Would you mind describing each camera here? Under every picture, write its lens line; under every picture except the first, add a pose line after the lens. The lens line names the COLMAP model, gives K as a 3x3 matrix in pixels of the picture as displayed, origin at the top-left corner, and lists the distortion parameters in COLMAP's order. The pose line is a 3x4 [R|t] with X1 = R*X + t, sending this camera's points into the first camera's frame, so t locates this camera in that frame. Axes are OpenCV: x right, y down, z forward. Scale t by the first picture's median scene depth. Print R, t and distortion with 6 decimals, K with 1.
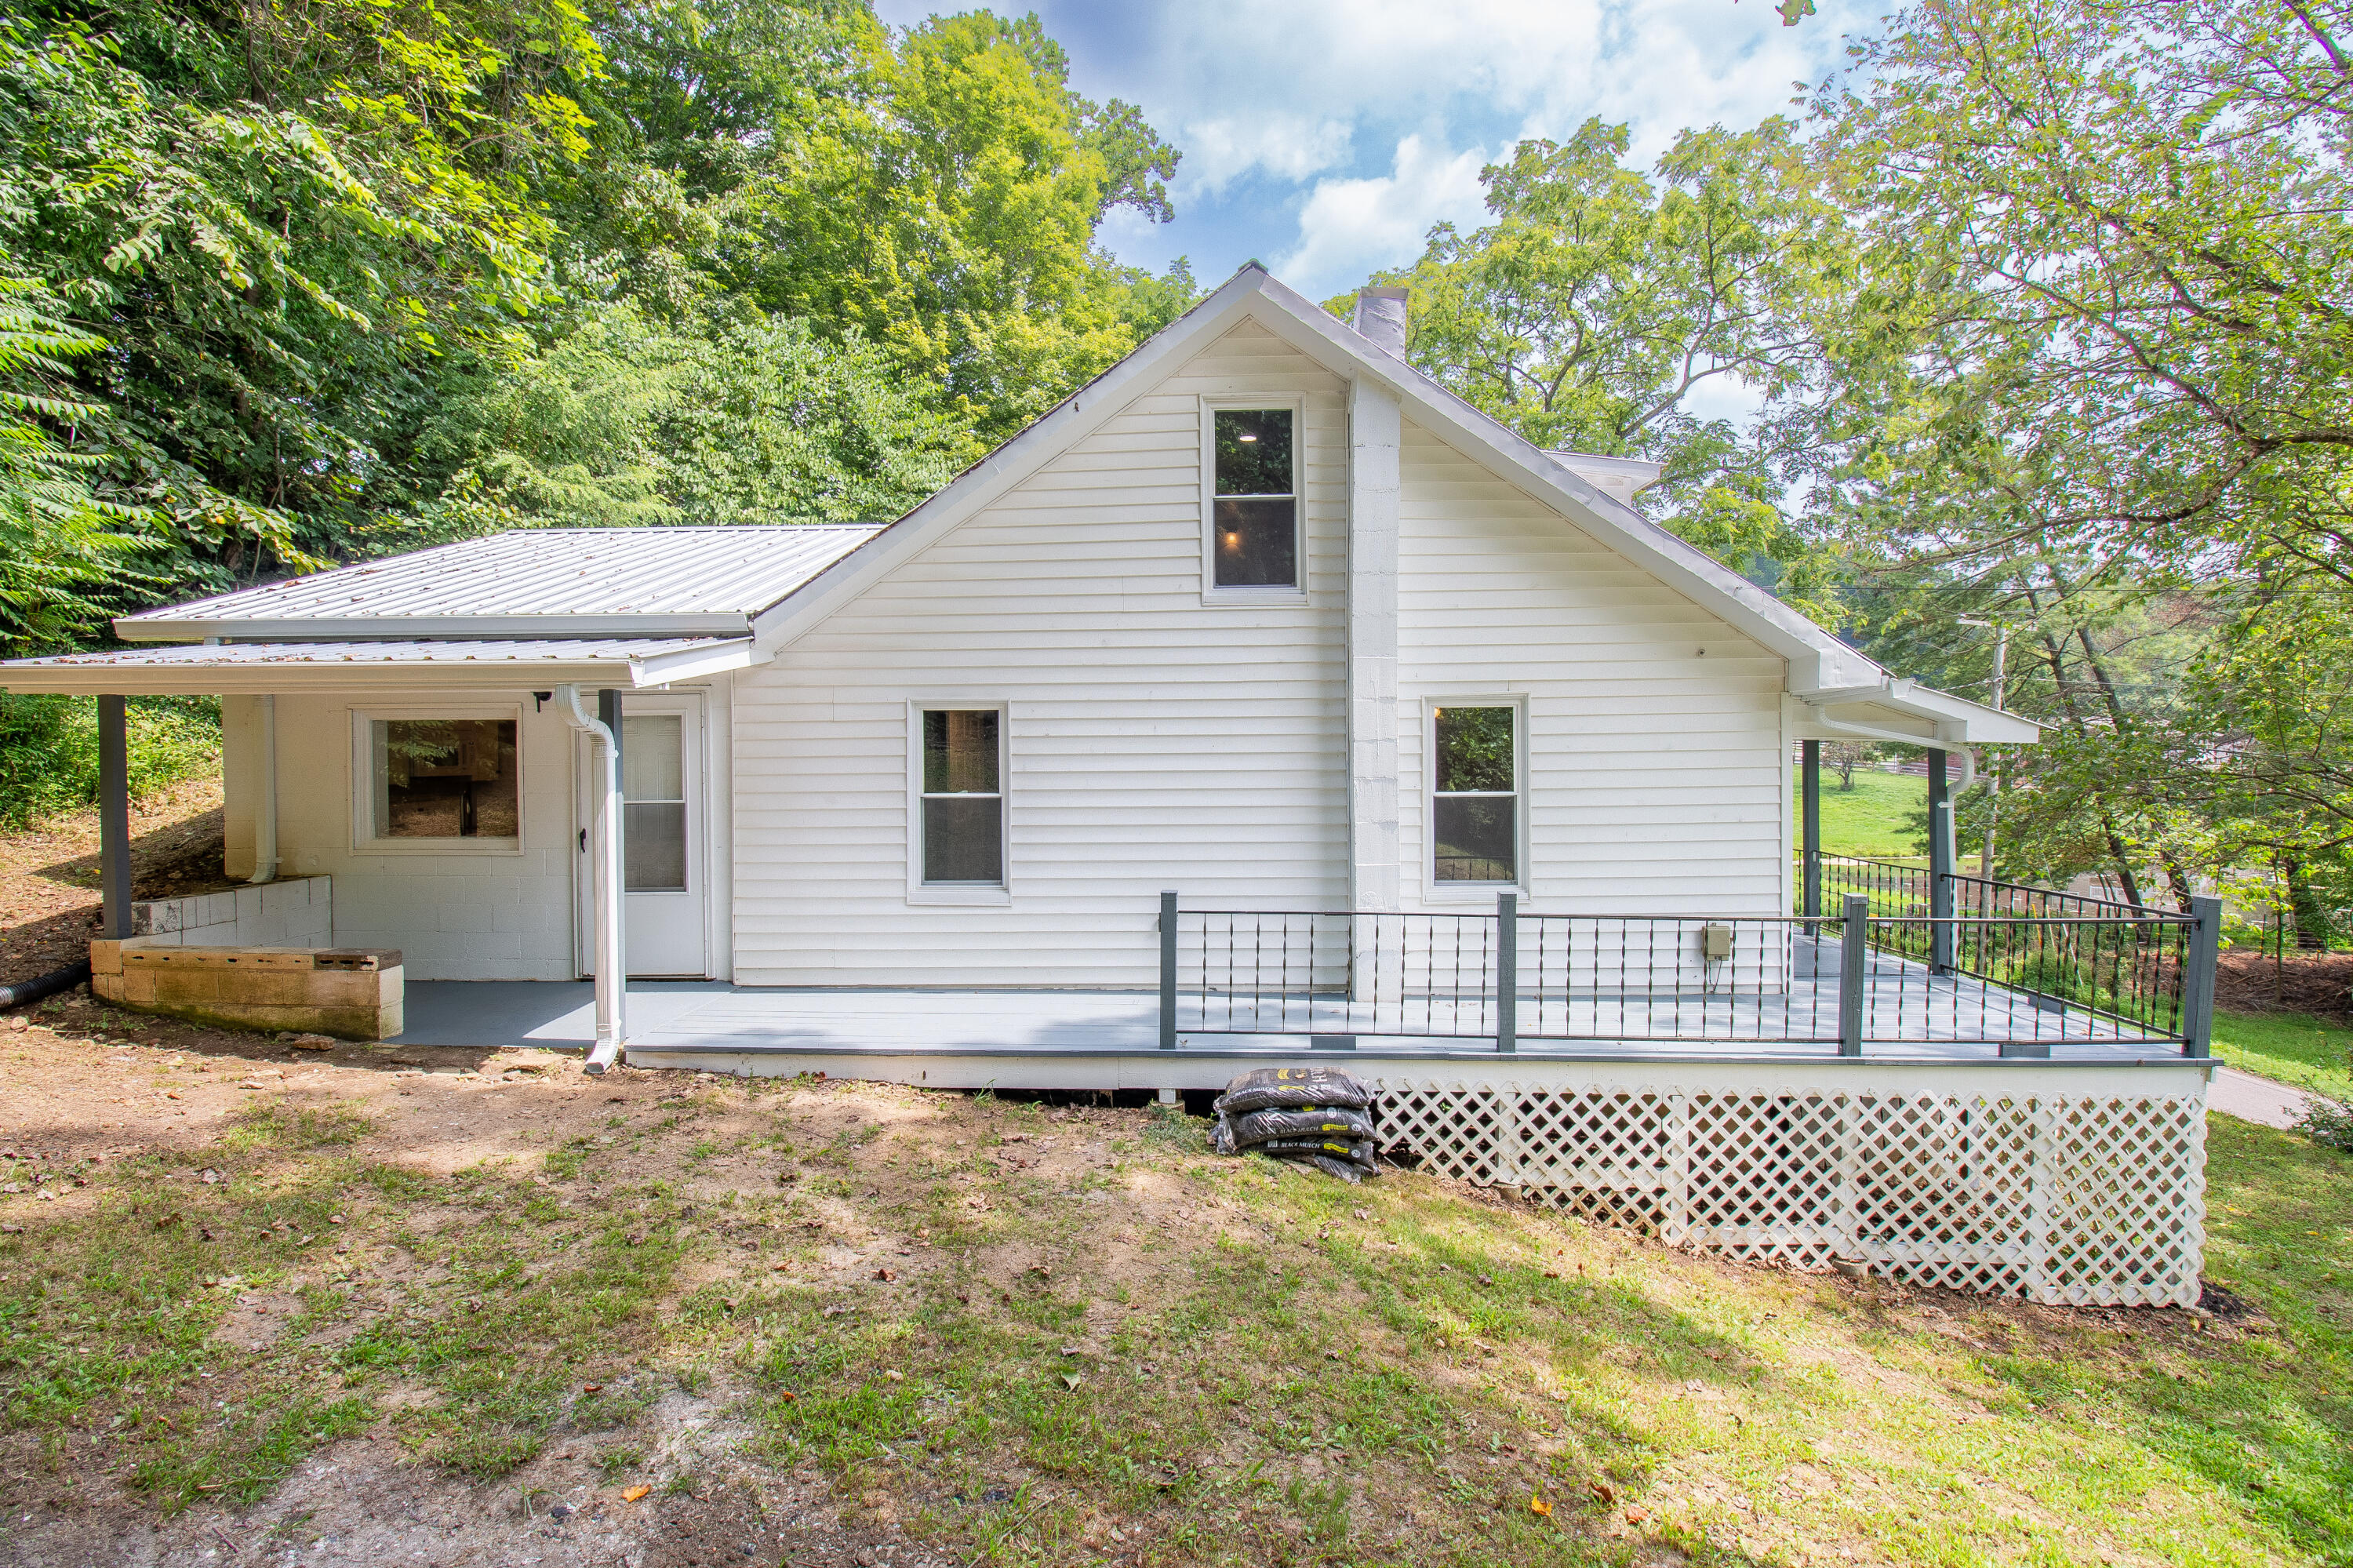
lens RADIAL K [[1103.7, 0, 1181.7], [0, 1103.7, 772.8], [0, 0, 1]] dist [-0.008878, -0.003519]
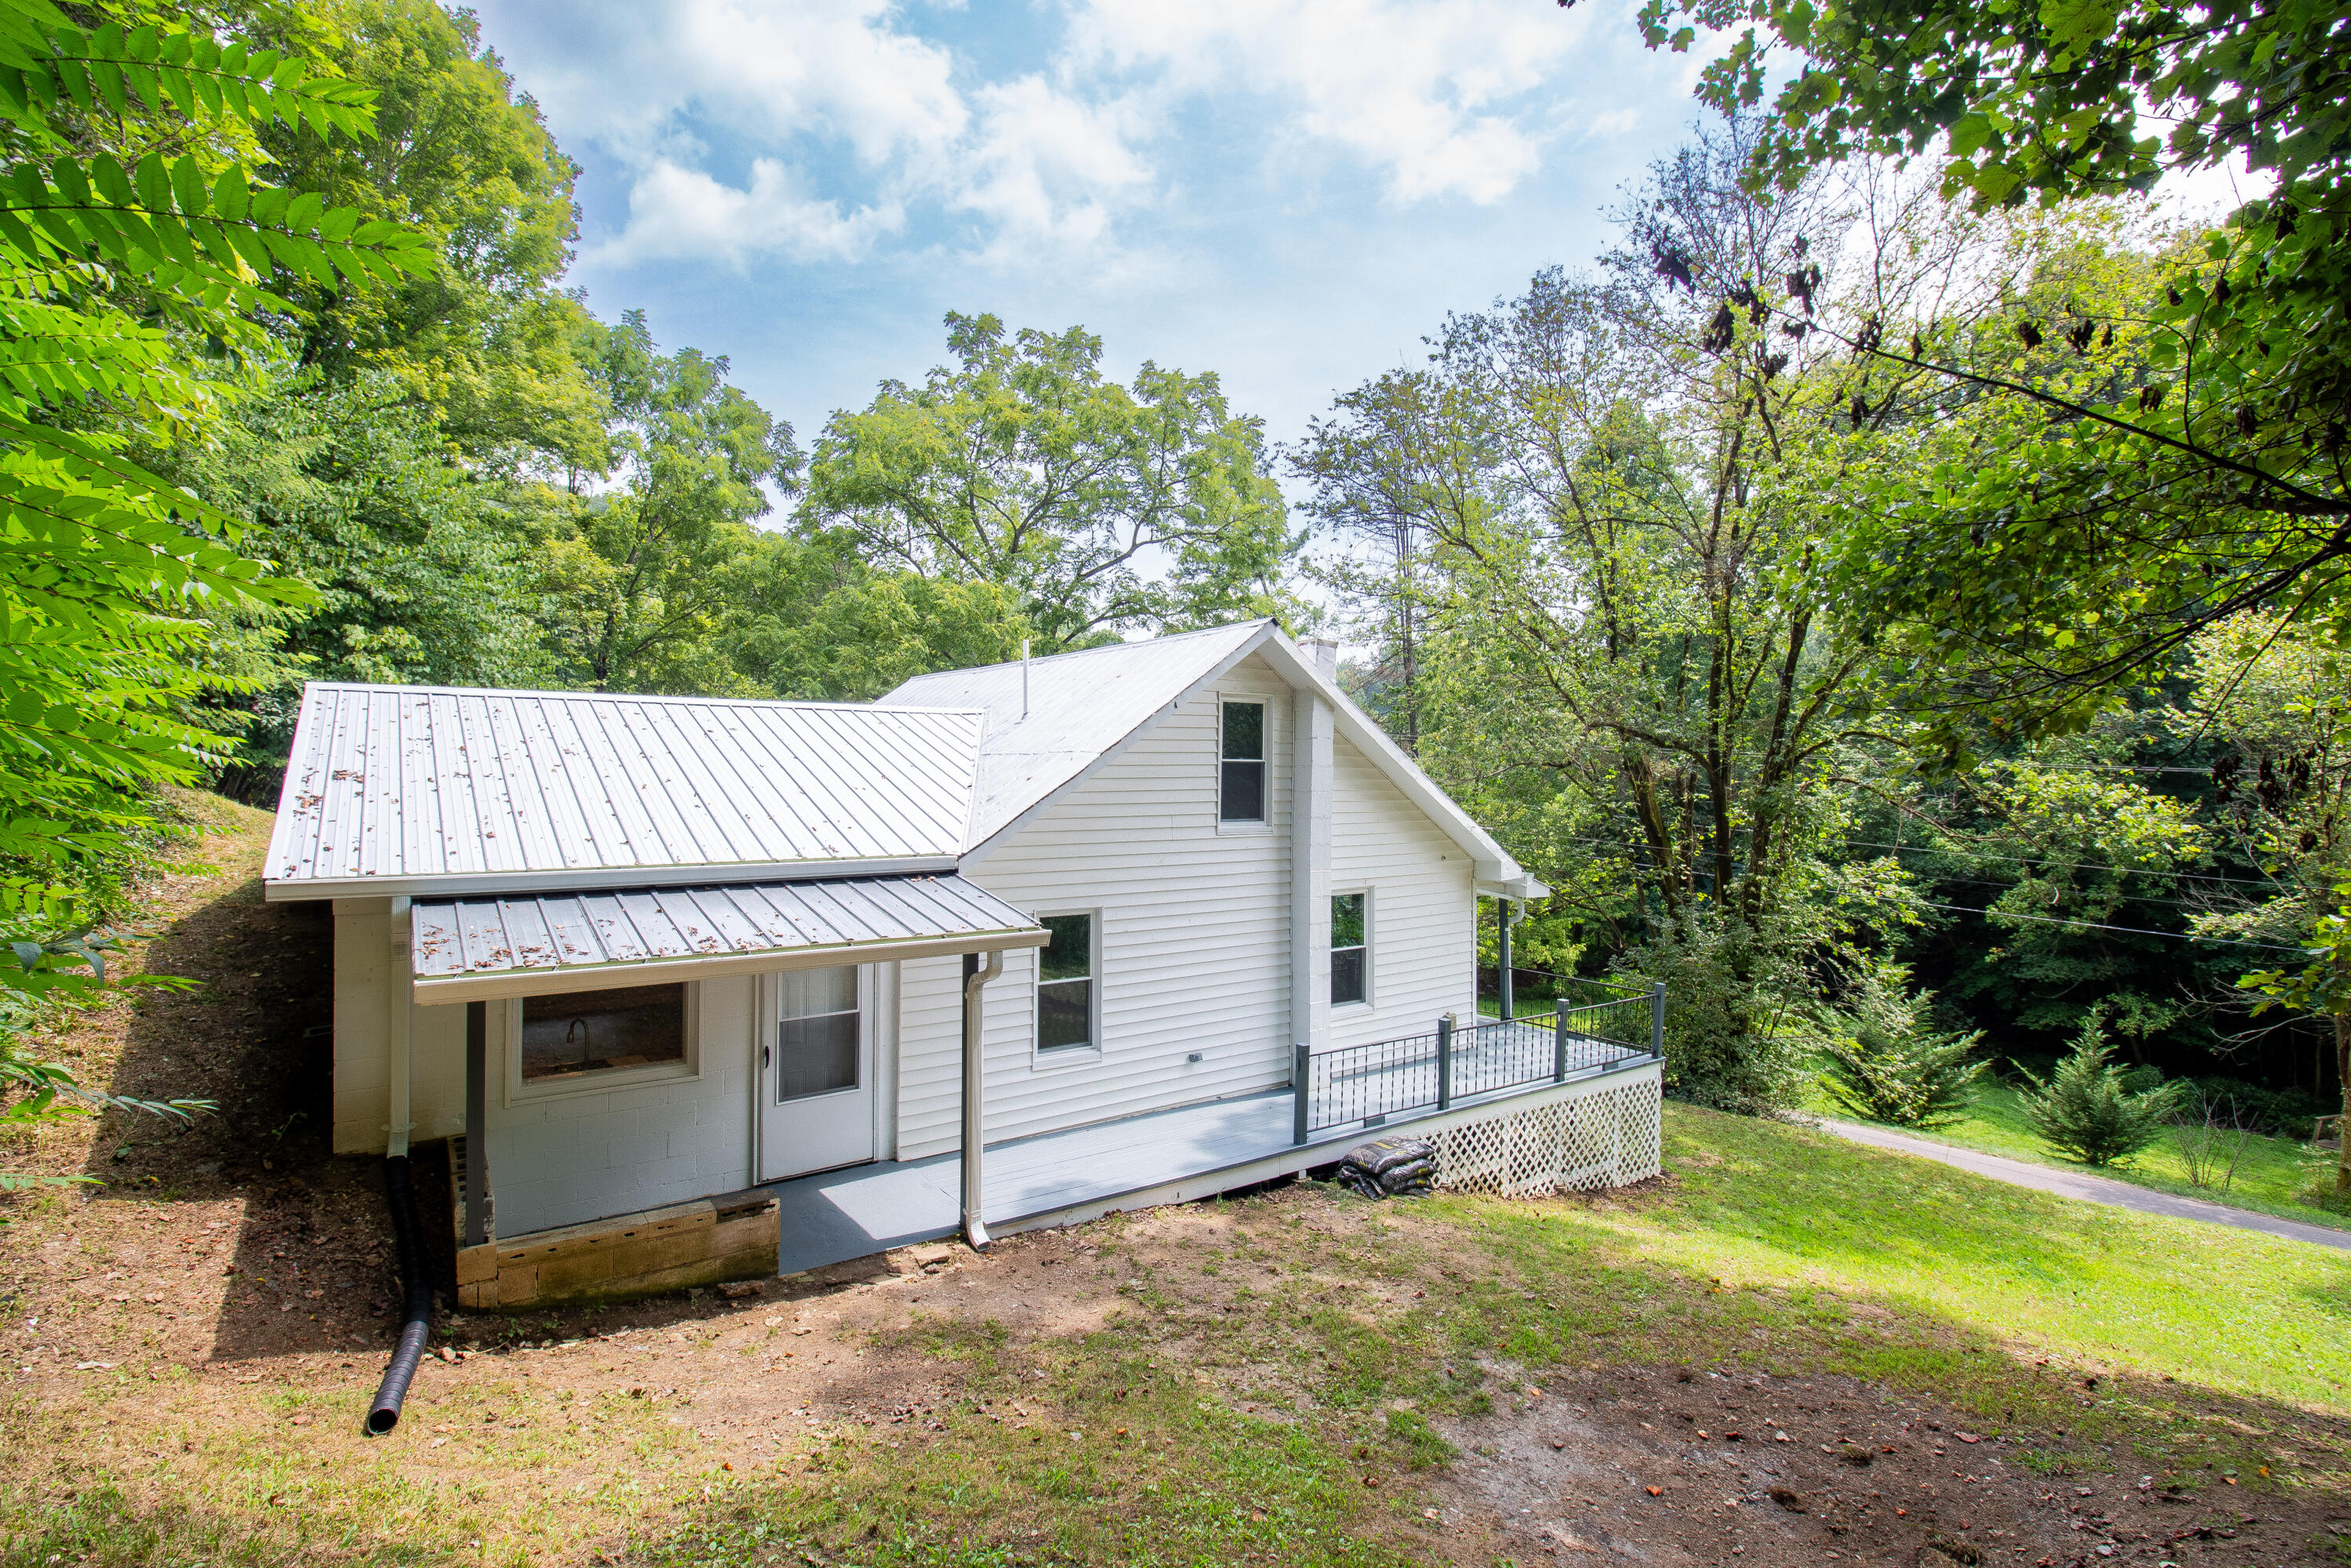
lens RADIAL K [[1102.8, 0, 1166.4], [0, 1102.8, 778.3], [0, 0, 1]] dist [-0.008878, -0.003519]
pose [[0.793070, 0.009968, 0.609049, -1.134812], [0.000850, 0.999847, -0.017471, -0.247269], [-0.609130, 0.014373, 0.792940, -0.142725]]
